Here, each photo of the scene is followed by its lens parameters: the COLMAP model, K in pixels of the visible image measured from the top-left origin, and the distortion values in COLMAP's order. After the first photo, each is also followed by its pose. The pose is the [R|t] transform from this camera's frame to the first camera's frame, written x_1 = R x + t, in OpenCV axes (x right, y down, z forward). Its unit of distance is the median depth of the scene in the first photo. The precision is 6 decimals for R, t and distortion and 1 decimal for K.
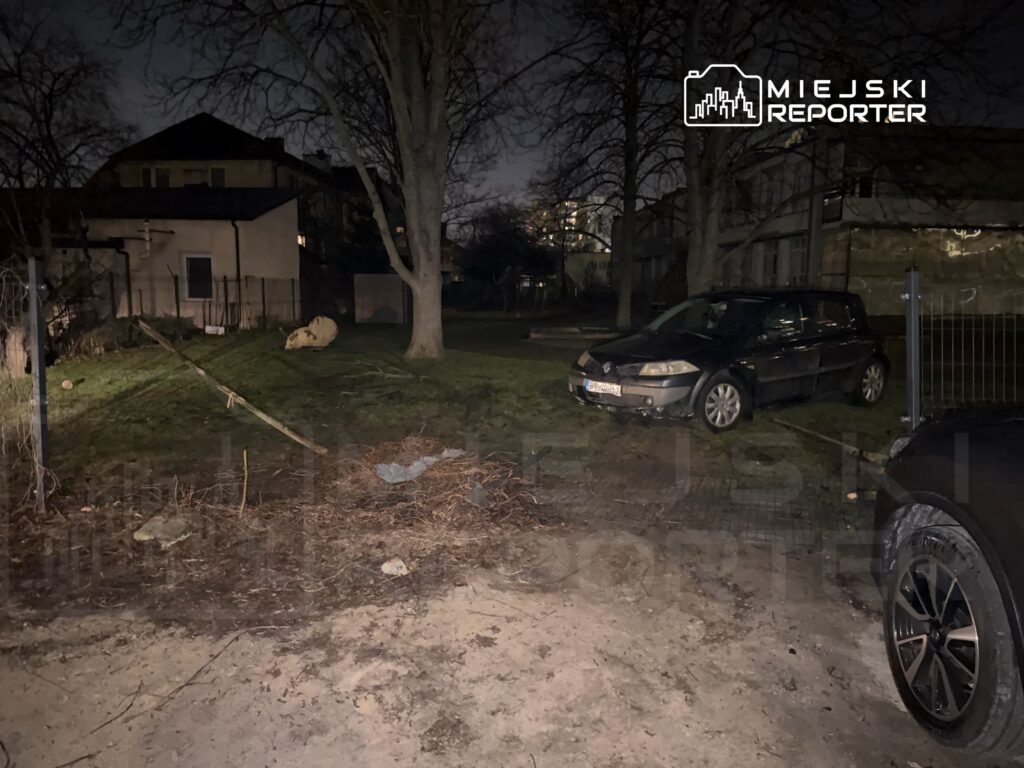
lens RADIAL K [[733.9, 0, 517.4], [0, 733.9, 383.1], [0, 0, 1]] dist [0.084711, -0.017366]
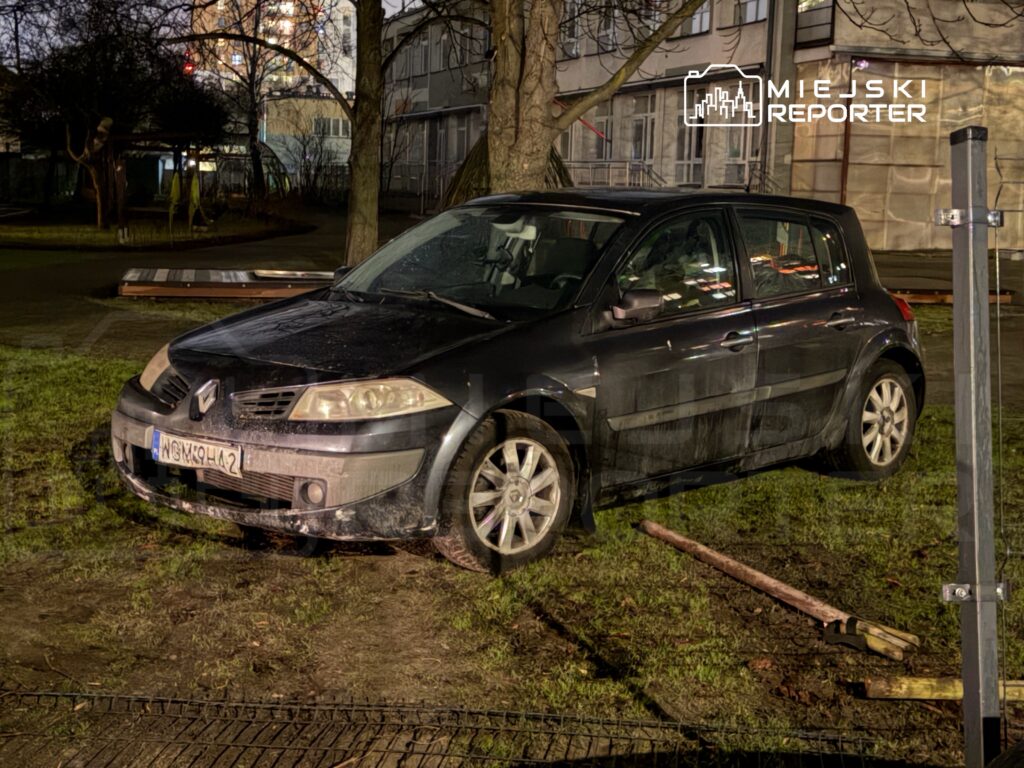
lens RADIAL K [[1598.4, 0, 508.9], [0, 1598.4, 378.6], [0, 0, 1]] dist [0.145599, 0.000000]
pose [[0.979067, -0.008712, 0.203351, 0.091725], [0.009643, 0.999947, -0.003587, -0.022260], [-0.203309, 0.005472, 0.979099, 0.172422]]
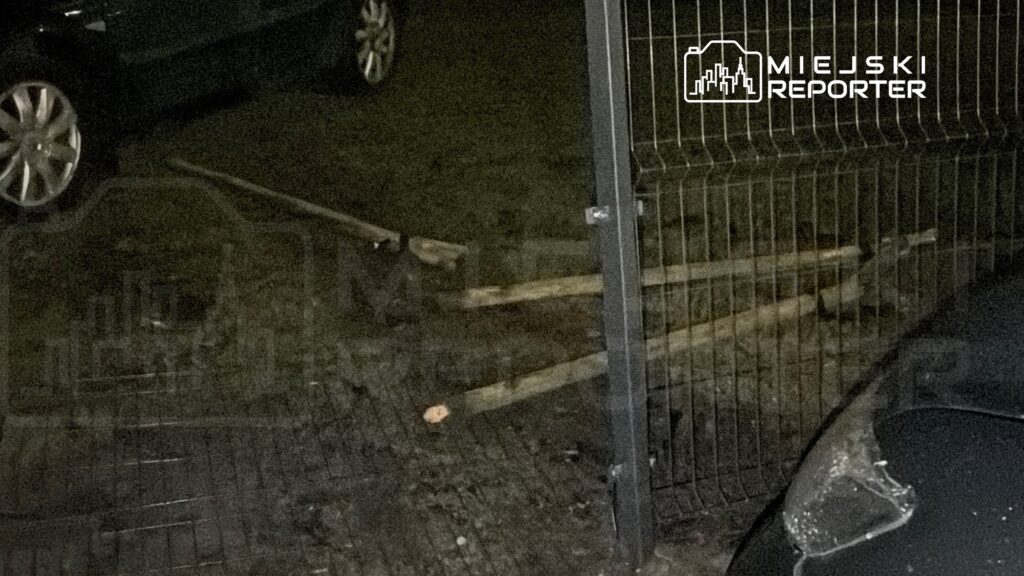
lens RADIAL K [[1480.5, 0, 511.7], [0, 1480.5, 292.6], [0, 0, 1]] dist [0.145710, 0.000000]
pose [[0.831963, -0.163540, 0.530182, 0.065154], [0.060859, 0.976705, 0.205774, -0.028263], [-0.551484, -0.138930, 0.822535, 0.235447]]
